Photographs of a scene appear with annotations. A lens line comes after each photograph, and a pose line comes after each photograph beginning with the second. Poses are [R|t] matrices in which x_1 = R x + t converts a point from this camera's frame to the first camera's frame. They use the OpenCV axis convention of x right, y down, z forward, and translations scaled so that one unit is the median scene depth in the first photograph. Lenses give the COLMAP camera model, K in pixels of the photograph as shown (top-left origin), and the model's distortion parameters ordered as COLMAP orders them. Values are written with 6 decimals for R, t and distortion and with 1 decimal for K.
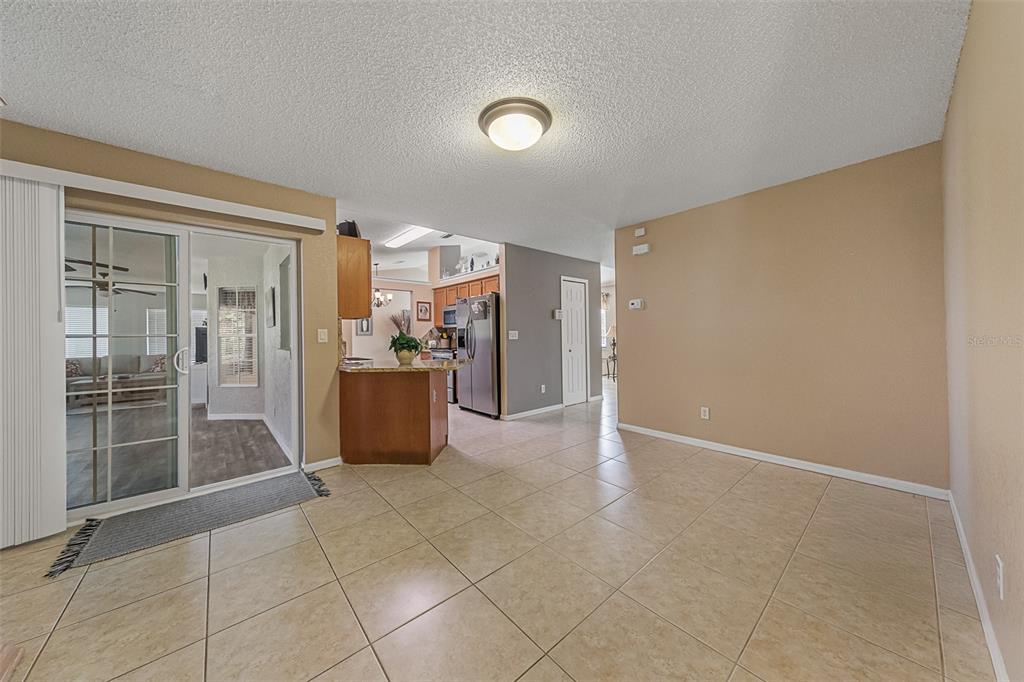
lens RADIAL K [[345.1, 0, 512.7], [0, 345.1, 337.4], [0, 0, 1]] dist [-0.000043, -0.000002]
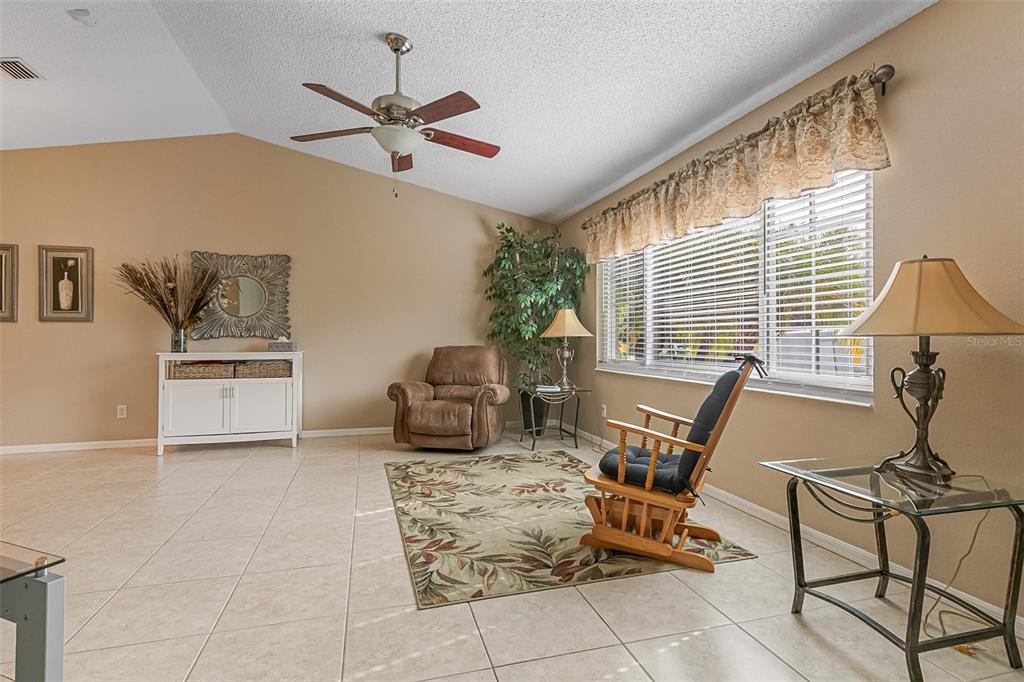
lens RADIAL K [[492.0, 0, 511.6], [0, 492.0, 334.4], [0, 0, 1]] dist [0.000297, 0.000030]
pose [[0.905678, 0.010826, -0.423827, 0.223246], [-0.010115, 0.999941, 0.003926, 0.001348], [0.423845, 0.000731, 0.905734, 0.740805]]
